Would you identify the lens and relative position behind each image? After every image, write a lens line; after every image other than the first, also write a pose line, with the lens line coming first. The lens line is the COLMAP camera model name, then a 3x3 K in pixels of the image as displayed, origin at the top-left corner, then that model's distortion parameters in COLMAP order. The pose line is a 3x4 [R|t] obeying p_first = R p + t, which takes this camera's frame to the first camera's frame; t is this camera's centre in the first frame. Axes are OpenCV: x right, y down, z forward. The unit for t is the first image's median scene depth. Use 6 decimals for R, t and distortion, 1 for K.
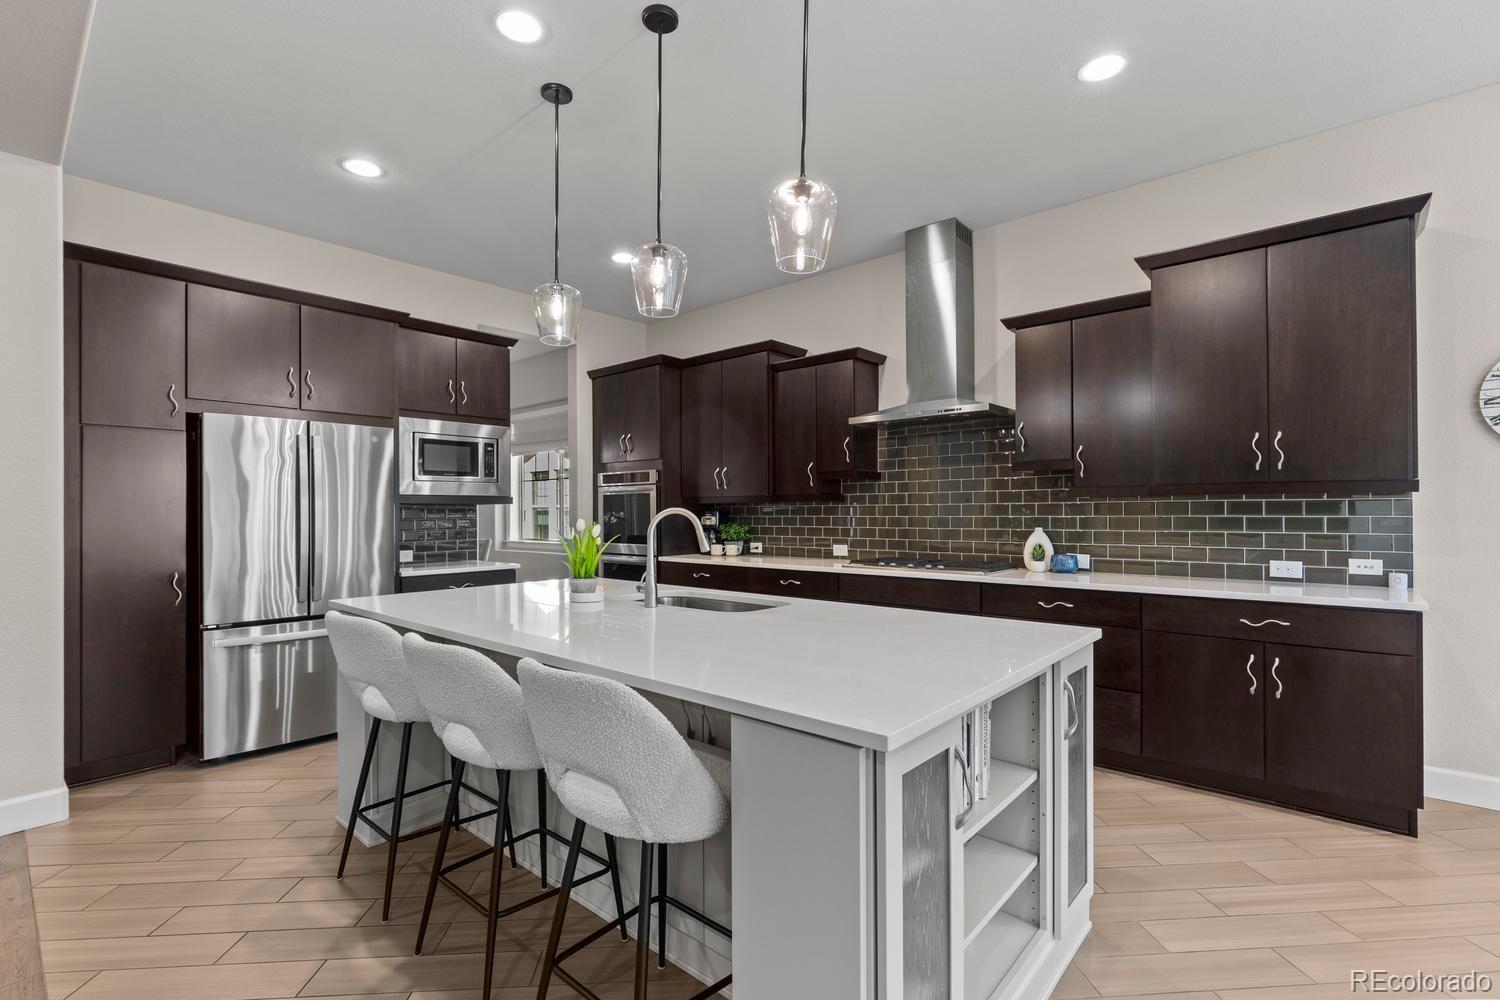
lens RADIAL K [[678.8, 0, 749.0], [0, 678.8, 507.6], [0, 0, 1]] dist [-0.009793, 0.000072]
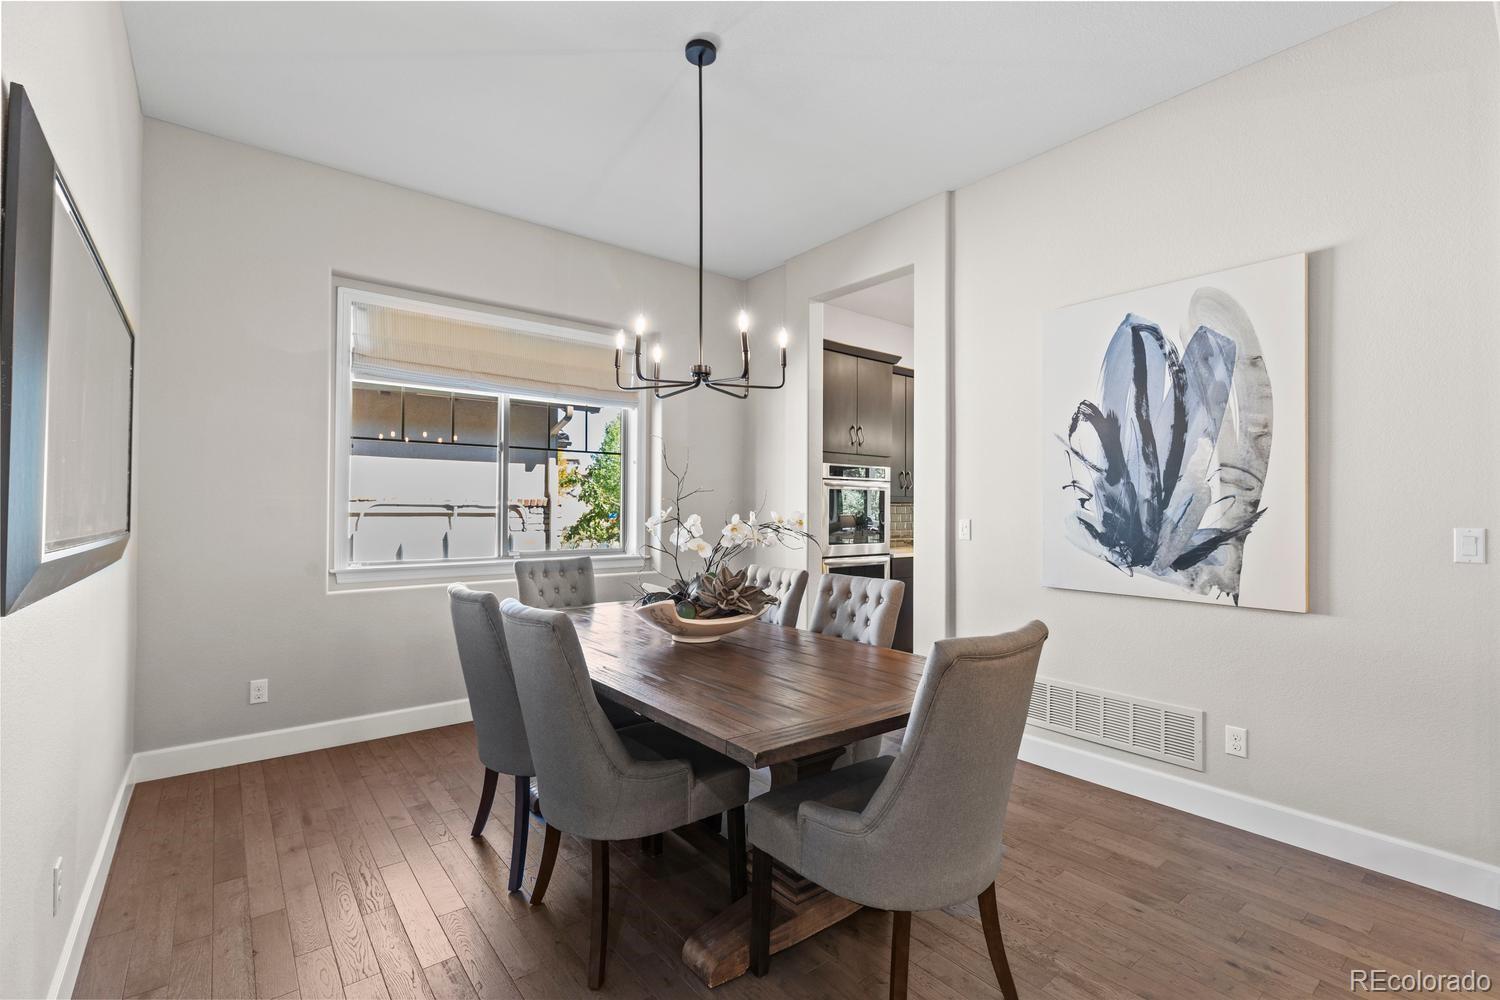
lens RADIAL K [[669.4, 0, 750.0], [0, 669.4, 500.0], [0, 0, 1]] dist [0.002242, 0.000382]
pose [[0.178673, 0.019975, 0.983706, -1.318524], [-0.009180, 0.999784, -0.018634, 0.015447], [-0.983866, -0.005701, 0.178818, 1.182533]]
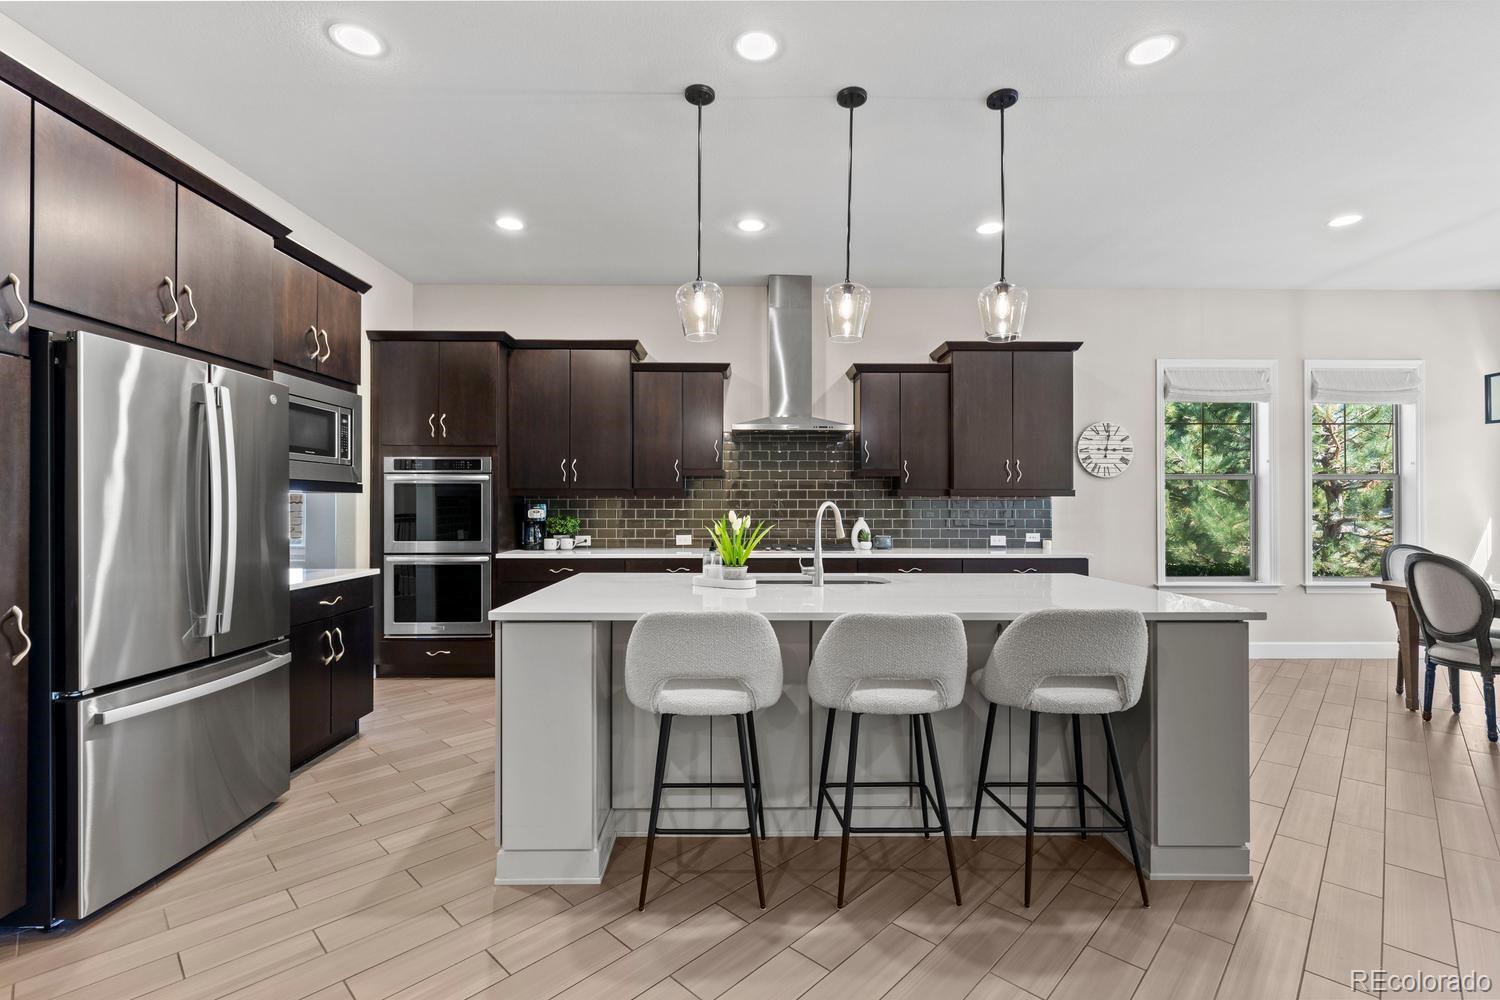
lens RADIAL K [[669.4, 0, 750.0], [0, 669.4, 500.0], [0, 0, 1]] dist [0.002242, 0.000382]
pose [[0.739894, 0.010924, 0.672635, -0.555416], [-0.008504, 0.999940, -0.006886, 0.004452], [-0.672669, -0.000625, 0.739943, 0.122234]]
